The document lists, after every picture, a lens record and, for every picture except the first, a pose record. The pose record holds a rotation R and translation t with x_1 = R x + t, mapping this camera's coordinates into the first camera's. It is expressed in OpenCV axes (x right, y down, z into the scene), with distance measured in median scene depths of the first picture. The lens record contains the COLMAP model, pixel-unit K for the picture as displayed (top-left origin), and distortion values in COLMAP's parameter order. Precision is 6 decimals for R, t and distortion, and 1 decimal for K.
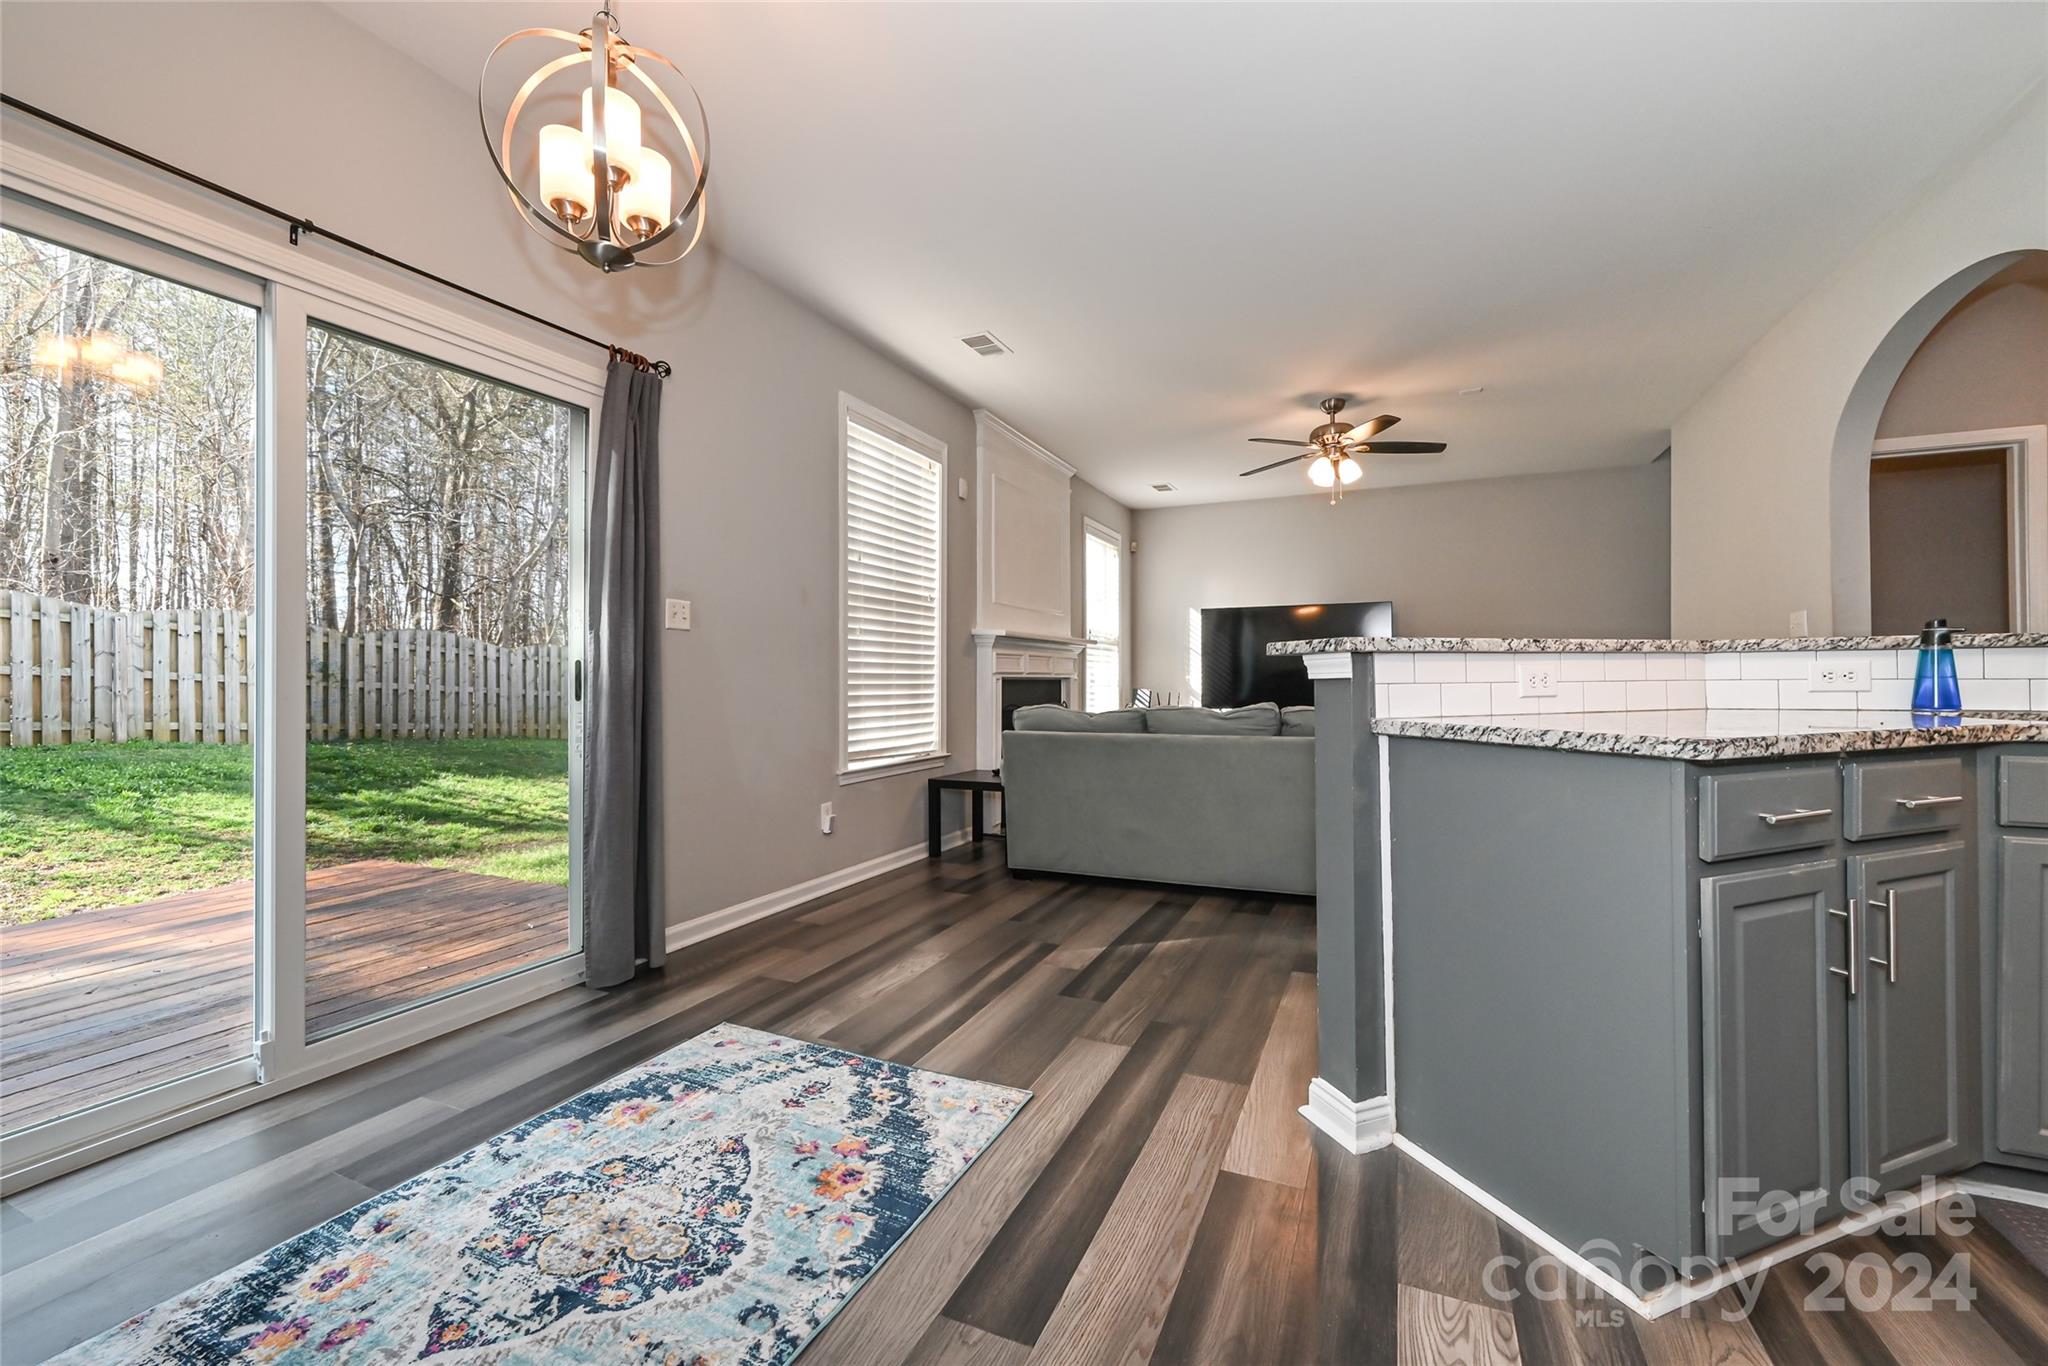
lens RADIAL K [[809.5, 0, 1028.9], [0, 809.5, 681.9], [0, 0, 1]] dist [-0.000915, 0.000325]
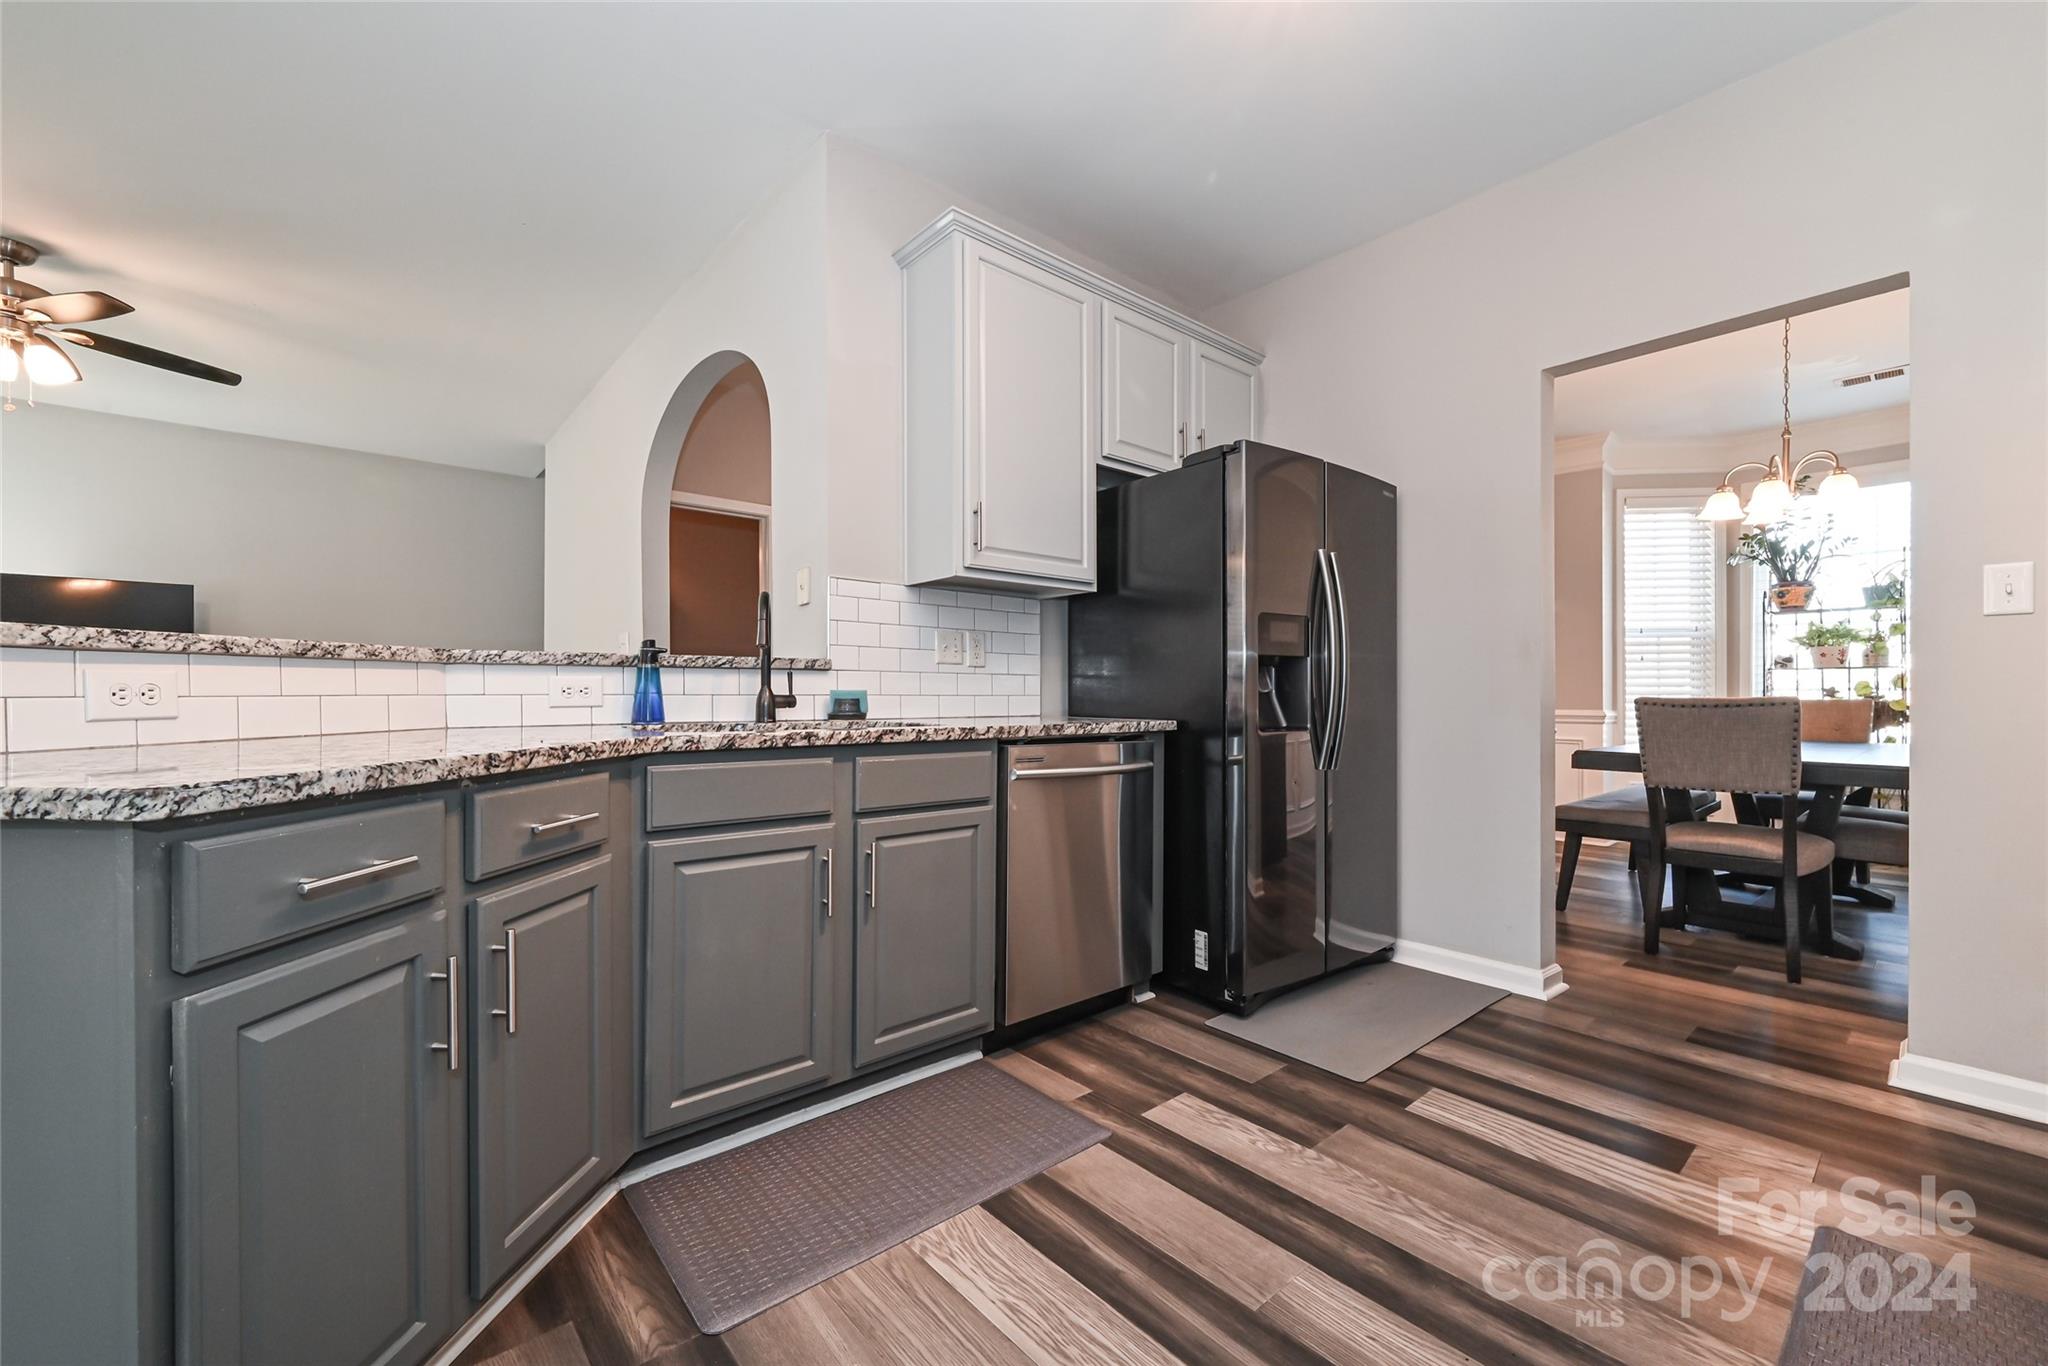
lens RADIAL K [[809.5, 0, 1032.4], [0, 809.5, 693.8], [0, 0, 1]] dist [-0.000915, 0.000325]
pose [[0.420943, 0.005060, 0.907073, 0.406686], [-0.001735, 0.999987, -0.004773, -0.000625], [-0.907086, 0.000435, 0.420946, 0.079857]]
